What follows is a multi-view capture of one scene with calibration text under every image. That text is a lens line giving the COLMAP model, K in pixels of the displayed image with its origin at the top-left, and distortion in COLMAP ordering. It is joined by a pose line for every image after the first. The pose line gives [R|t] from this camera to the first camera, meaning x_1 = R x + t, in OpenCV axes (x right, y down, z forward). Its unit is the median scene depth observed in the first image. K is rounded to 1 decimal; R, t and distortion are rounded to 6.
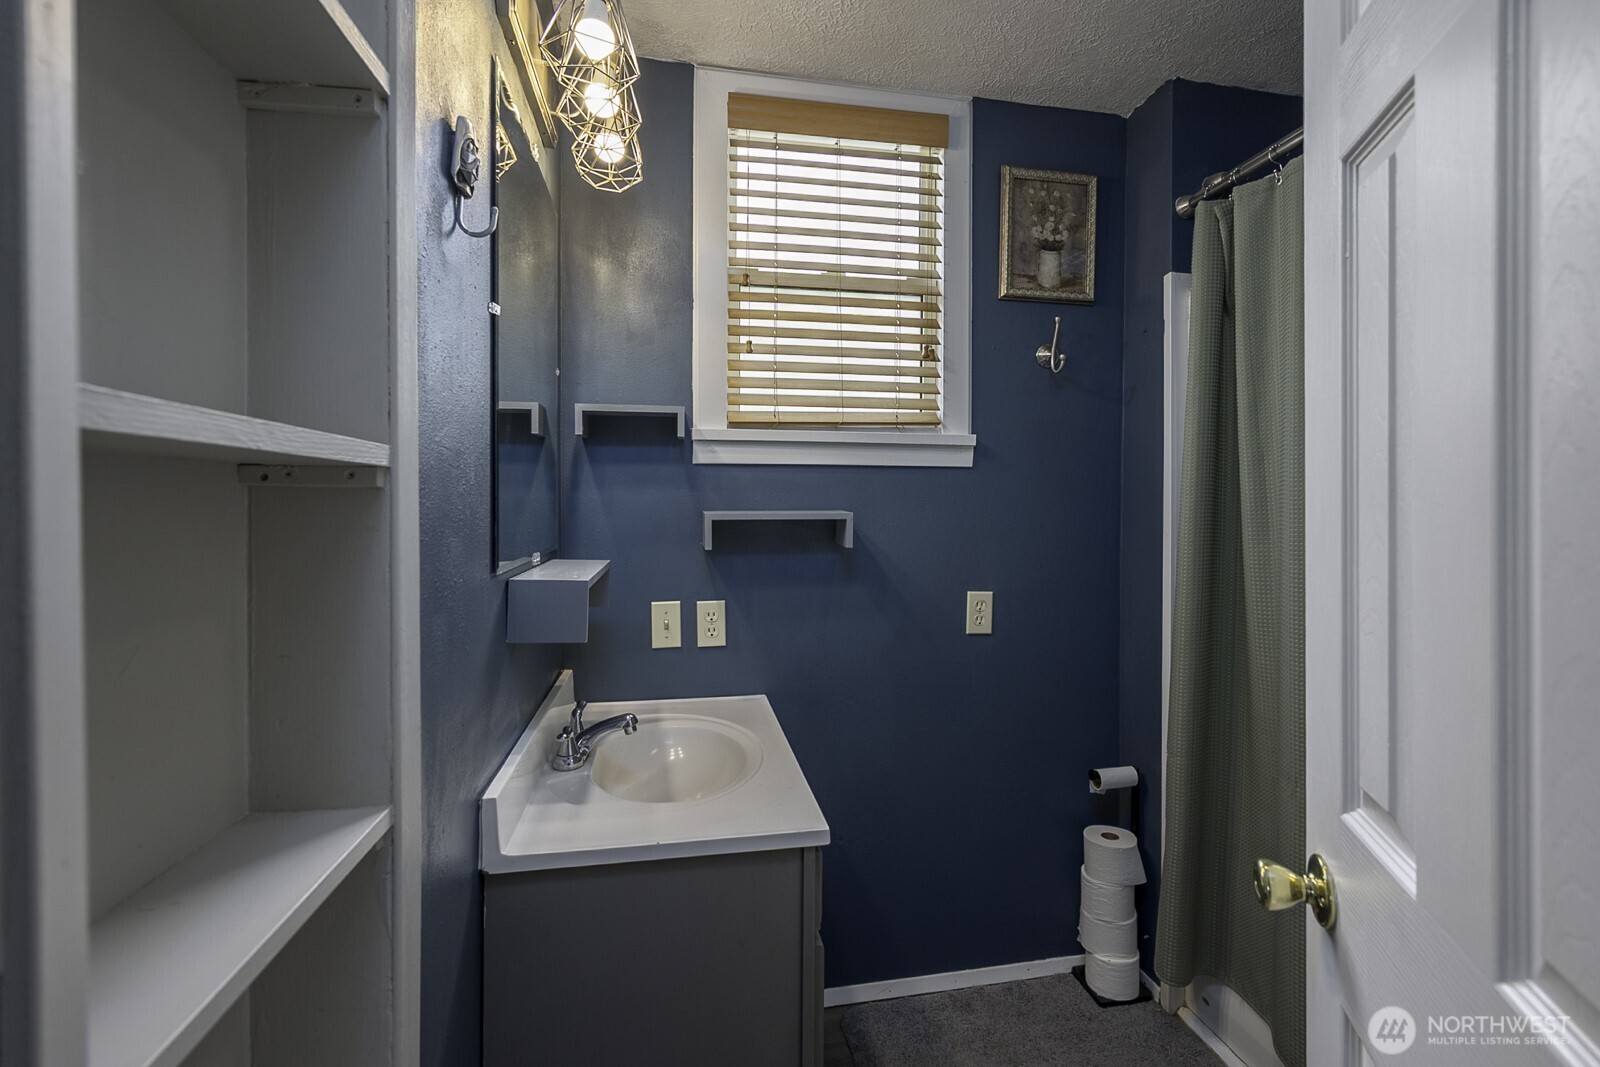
lens RADIAL K [[656.4, 0, 802.8], [0, 656.4, 522.4], [0, 0, 1]] dist [-0.000532, -0.000109]
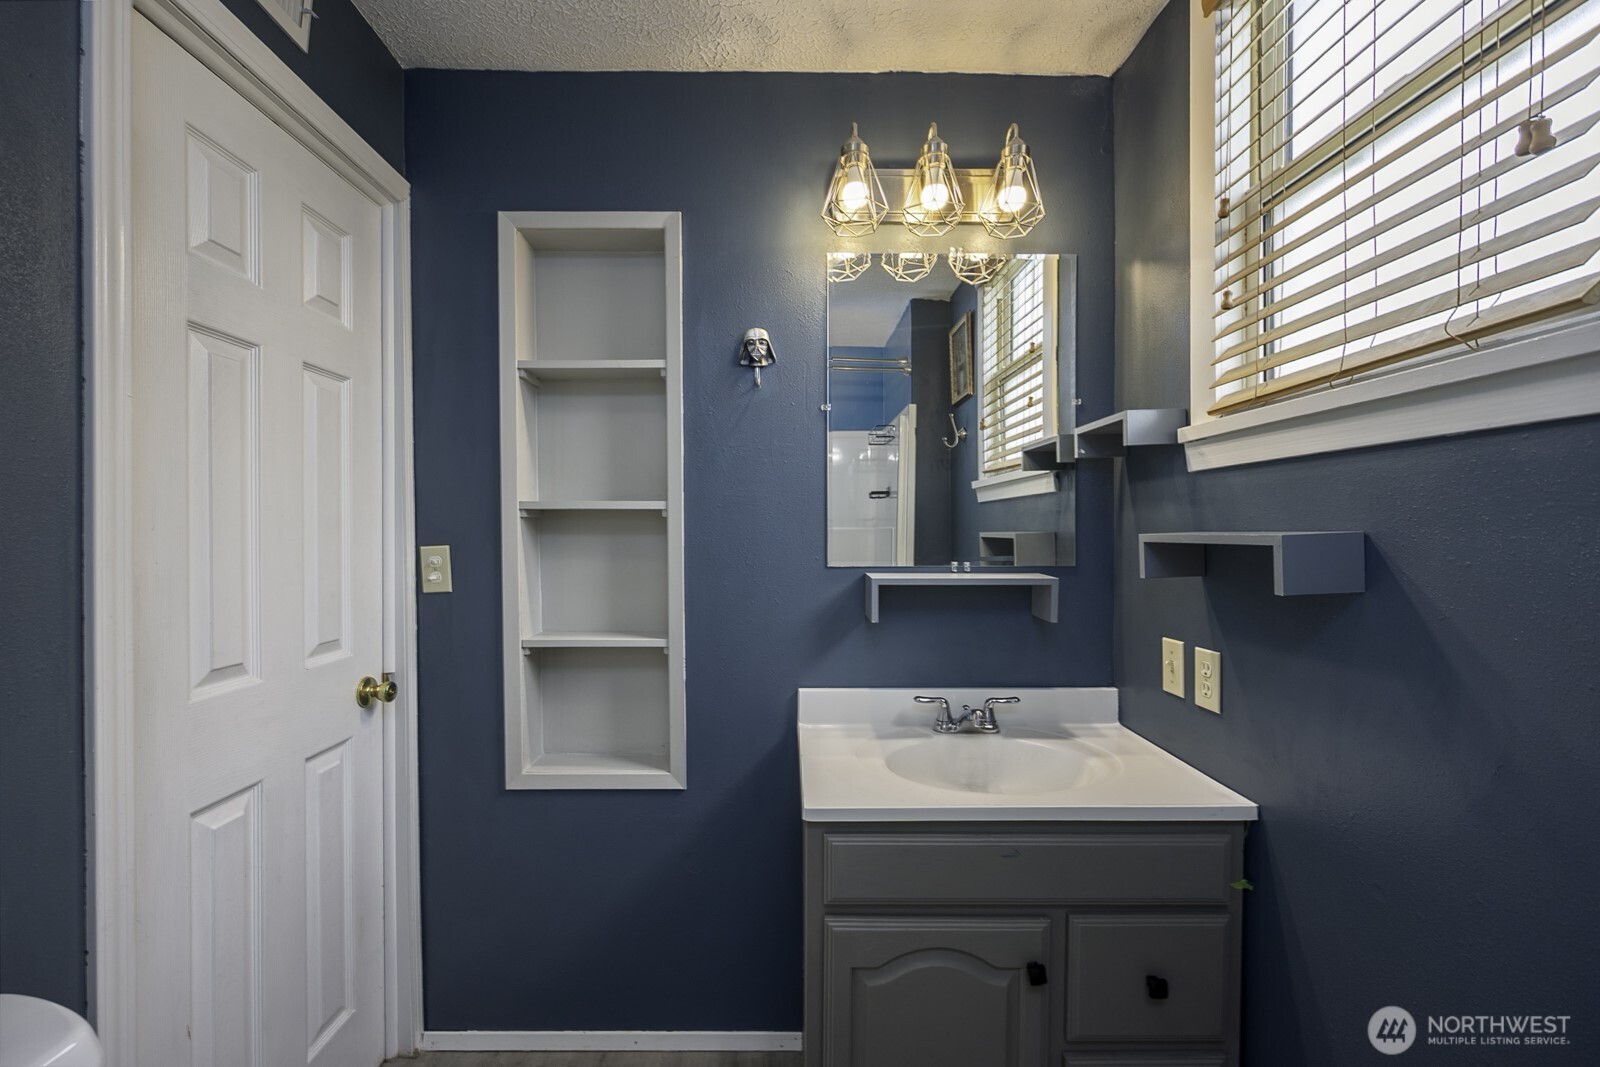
lens RADIAL K [[656.4, 0, 798.4], [0, 656.4, 536.1], [0, 0, 1]] dist [-0.000532, -0.000109]
pose [[-0.156142, 0.004282, -0.987725, 0.690986], [-0.003534, 0.999982, 0.004893, -0.014050], [0.987728, 0.004254, -0.156124, 0.655392]]
